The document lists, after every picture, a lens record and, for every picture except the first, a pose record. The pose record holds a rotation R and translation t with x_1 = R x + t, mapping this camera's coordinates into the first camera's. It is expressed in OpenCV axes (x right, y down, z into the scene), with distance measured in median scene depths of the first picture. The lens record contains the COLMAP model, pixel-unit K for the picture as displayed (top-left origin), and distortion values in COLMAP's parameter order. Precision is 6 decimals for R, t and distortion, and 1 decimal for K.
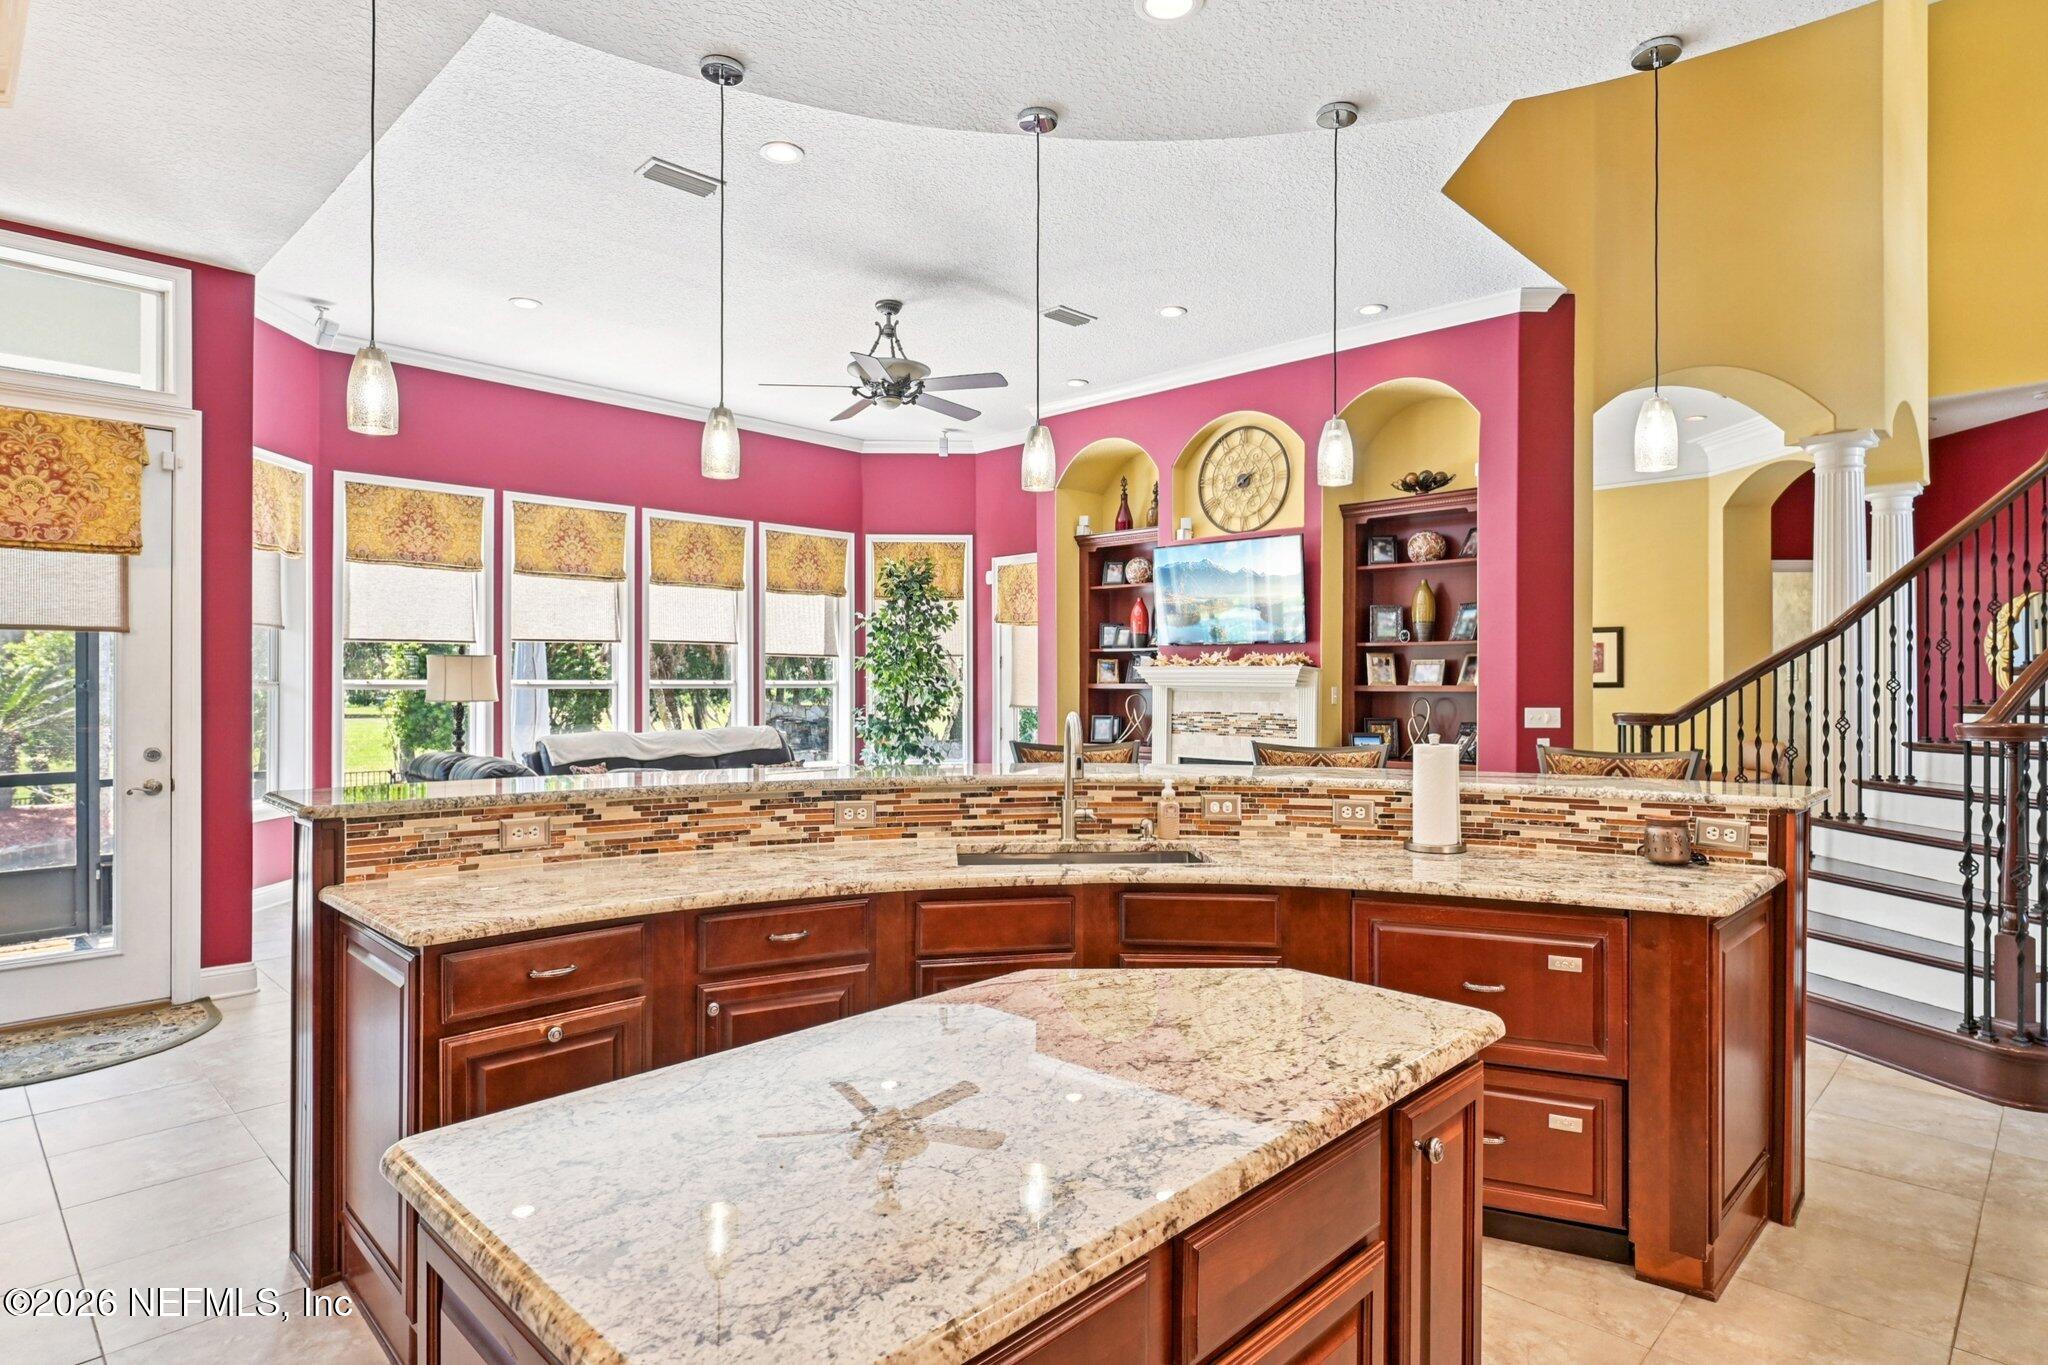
lens RADIAL K [[1097.9, 0, 1034.4], [0, 1097.9, 681.1], [0, 0, 1]] dist [0.003944, -0.000961]
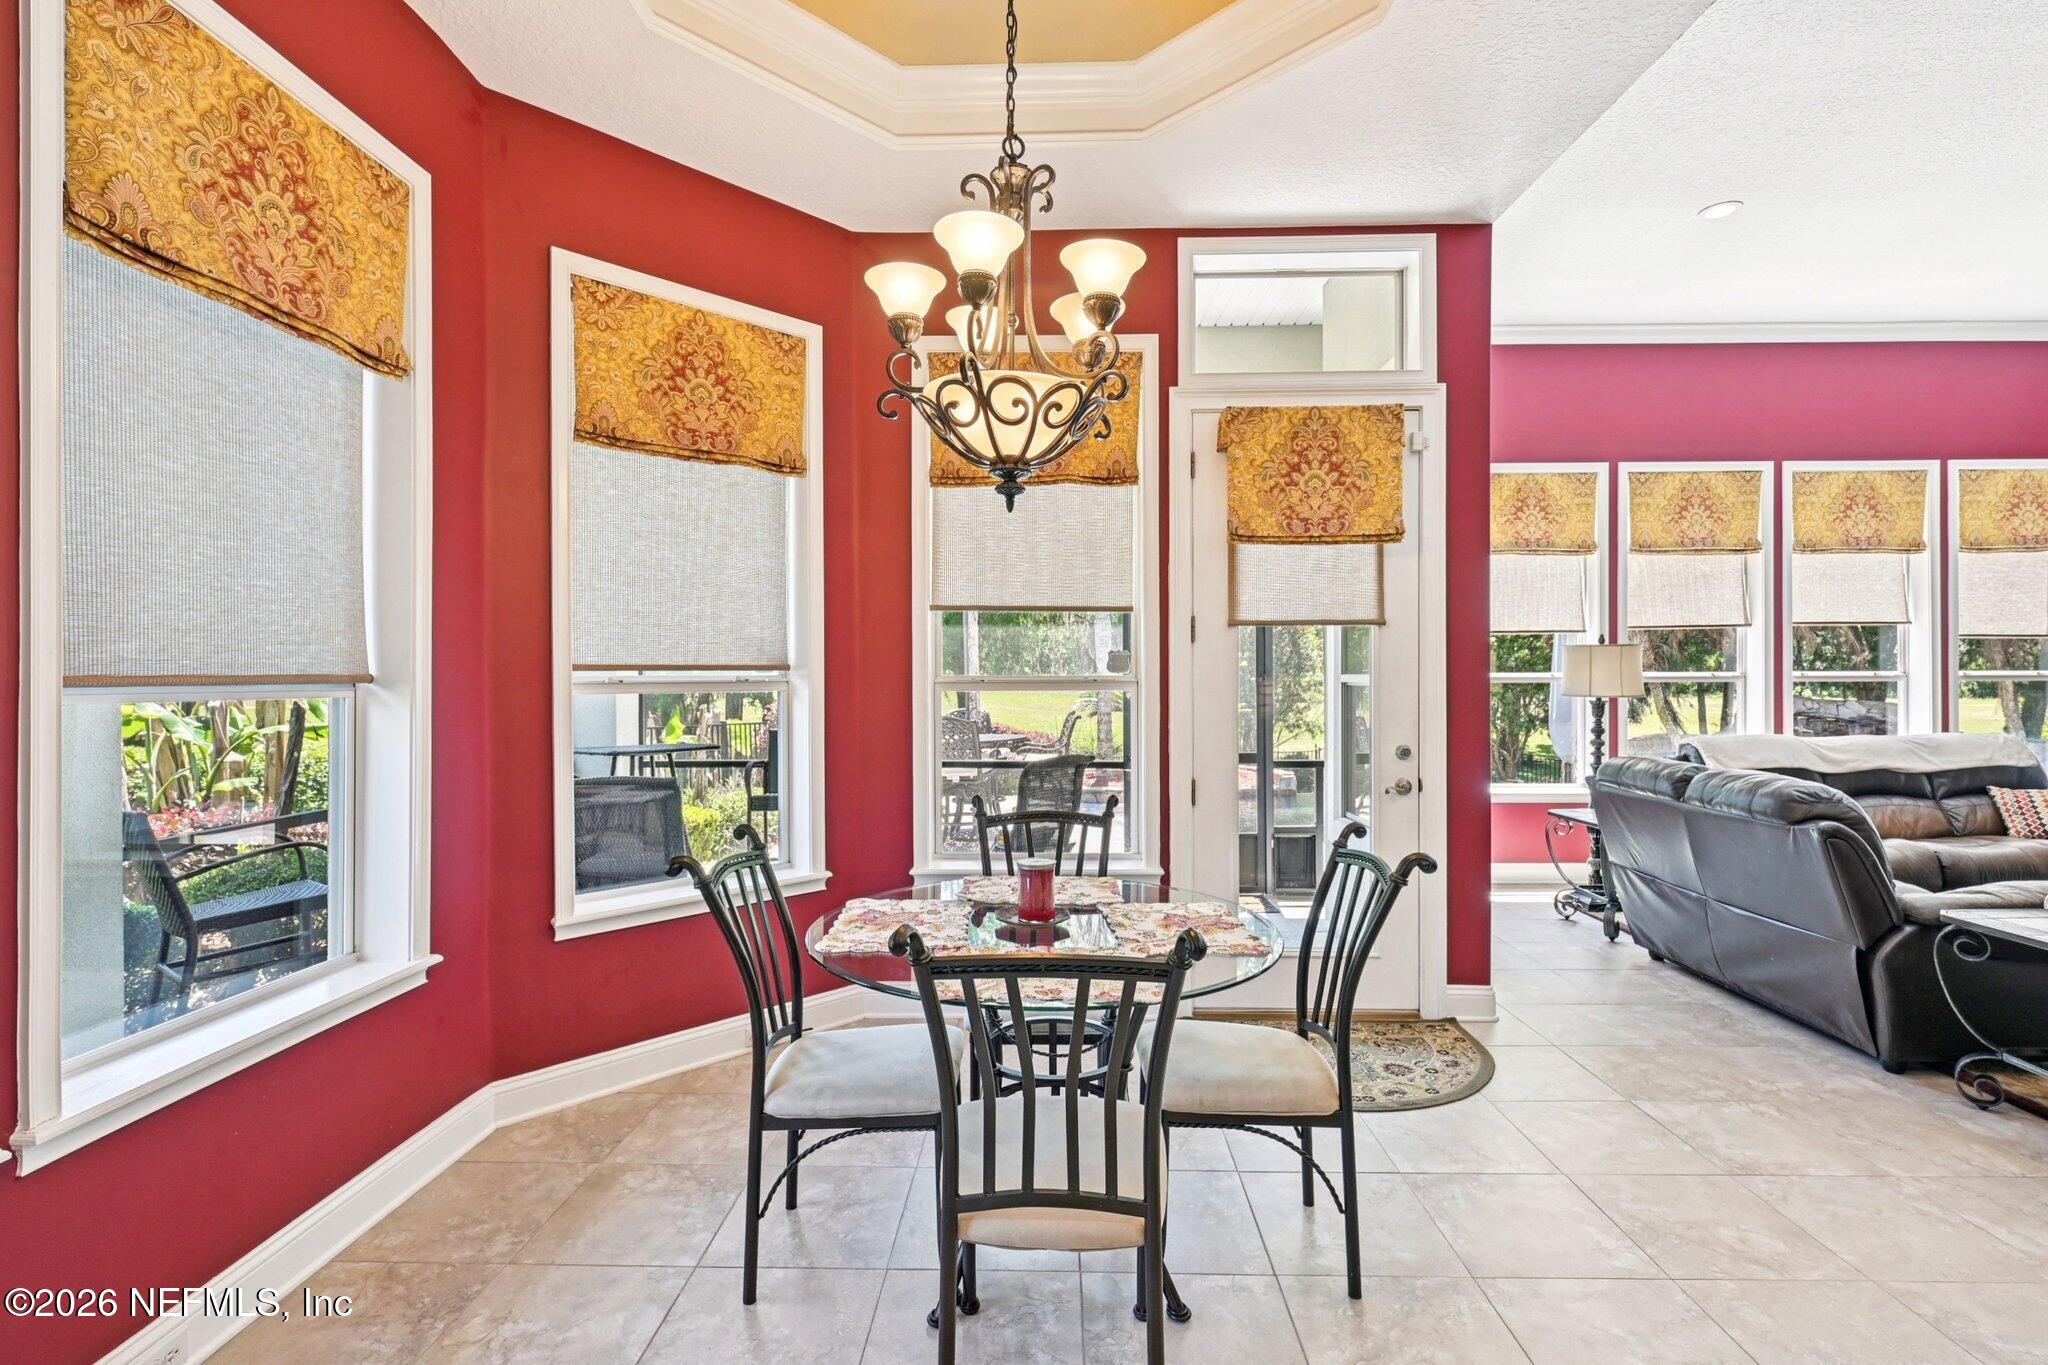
lens RADIAL K [[937.4, 0, 1028.5], [0, 937.4, 674.9], [0, 0, 1]] dist [0.001956, 0.000606]
pose [[0.676606, -0.002633, -0.736340, -0.444386], [0.004169, 0.999991, 0.000255, -0.002075], [0.736333, -0.003242, 0.676612, 0.222389]]
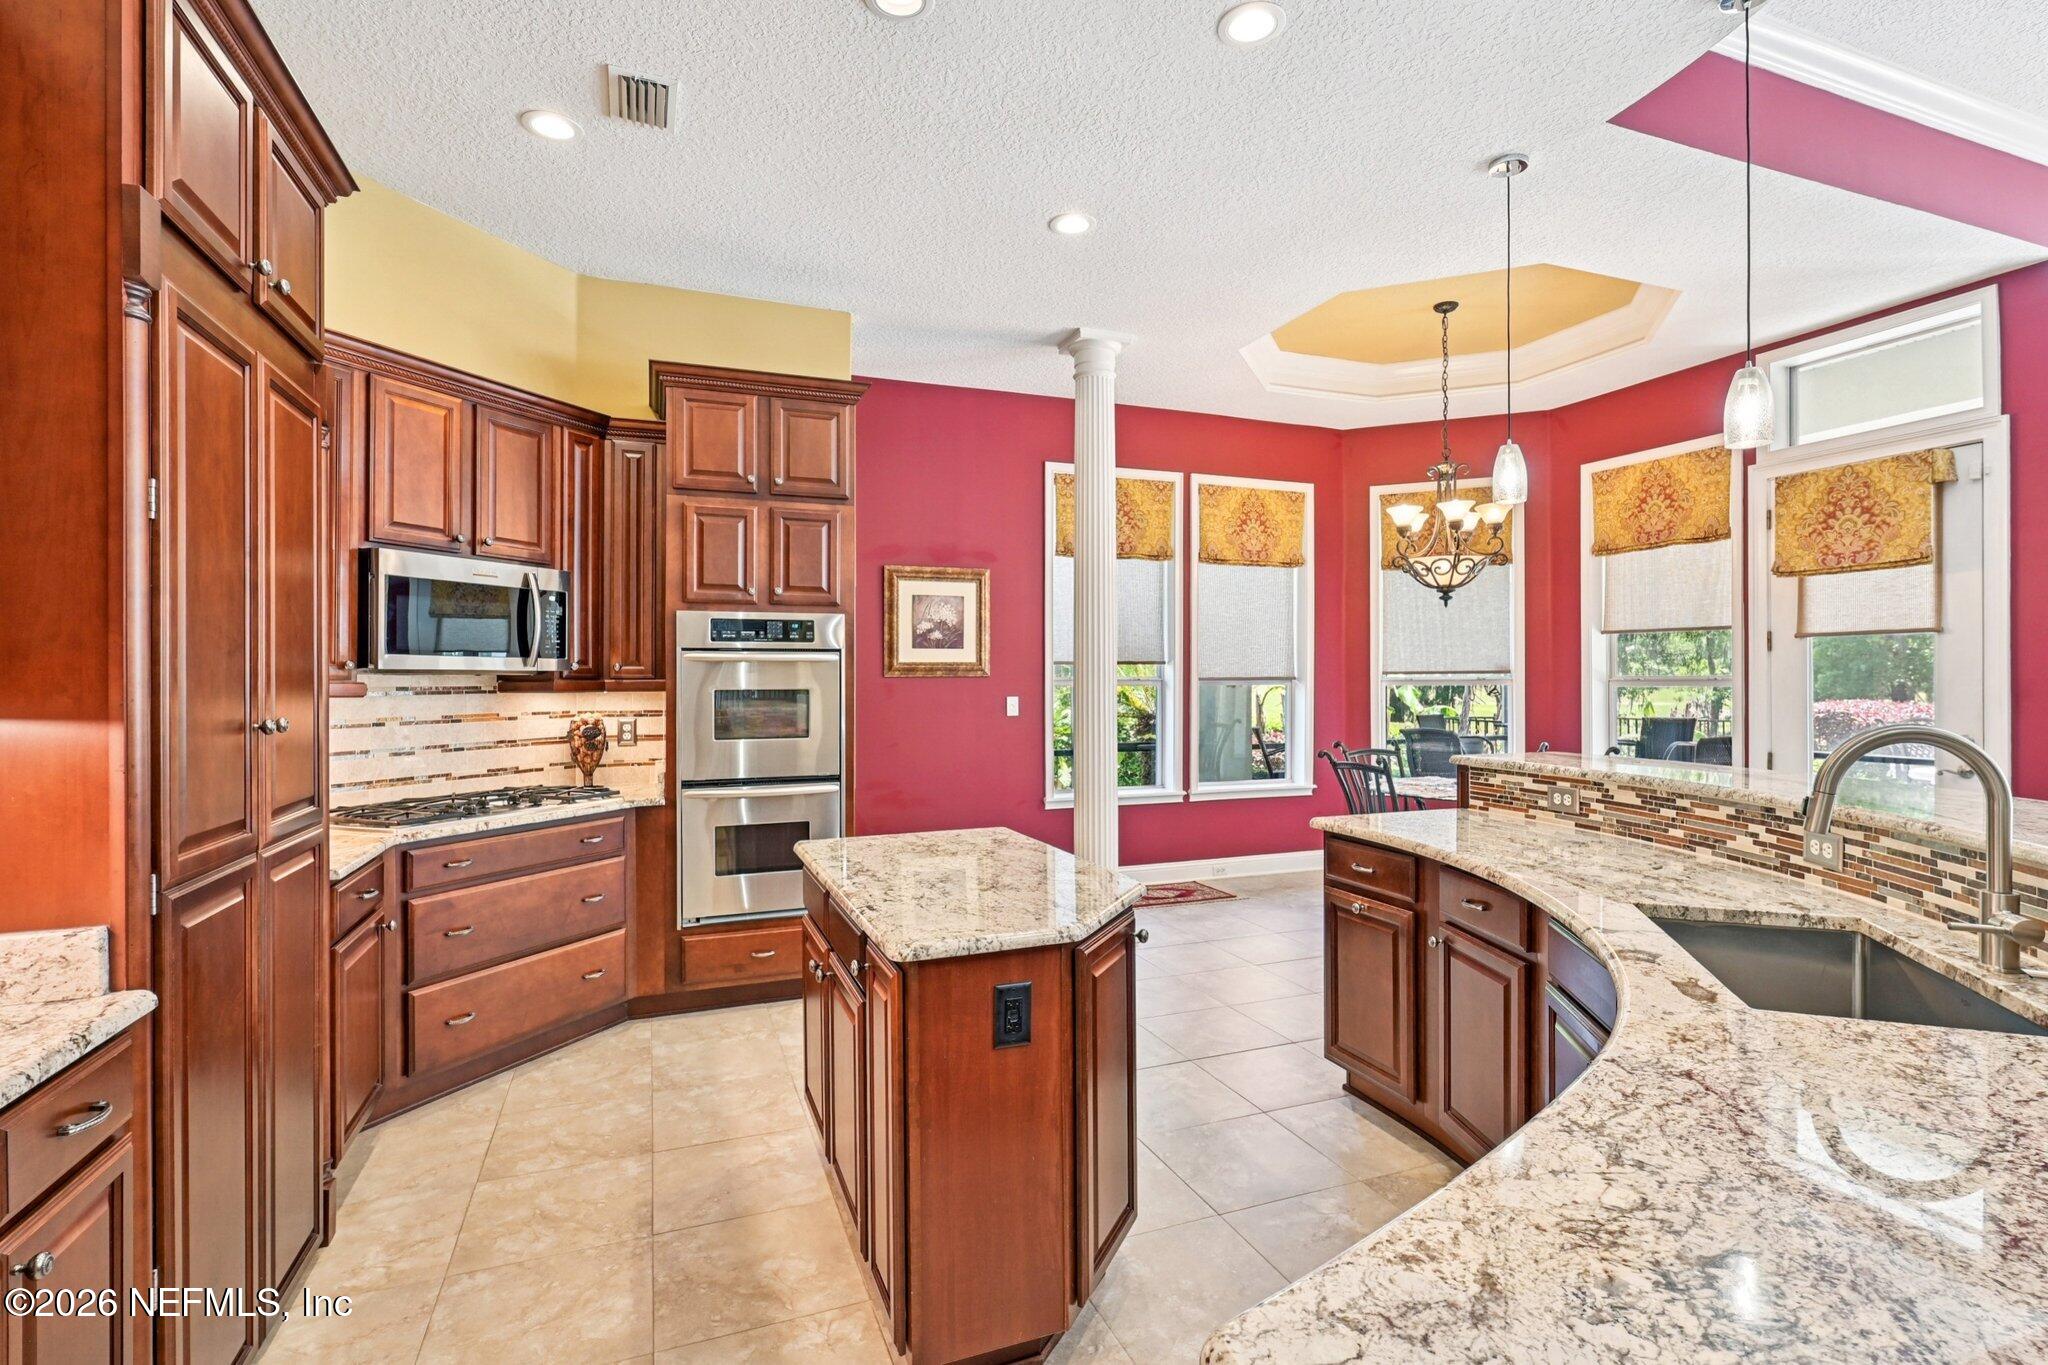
lens RADIAL K [[969.9, 0, 1029.4], [0, 969.9, 679.4], [0, 0, 1]] dist [-0.000755, 0.000151]
pose [[-0.415595, 0.000194, -0.909550, 0.494027], [0.005652, 0.999981, -0.002369, 0.002121], [0.909532, -0.006126, -0.415588, 0.578072]]
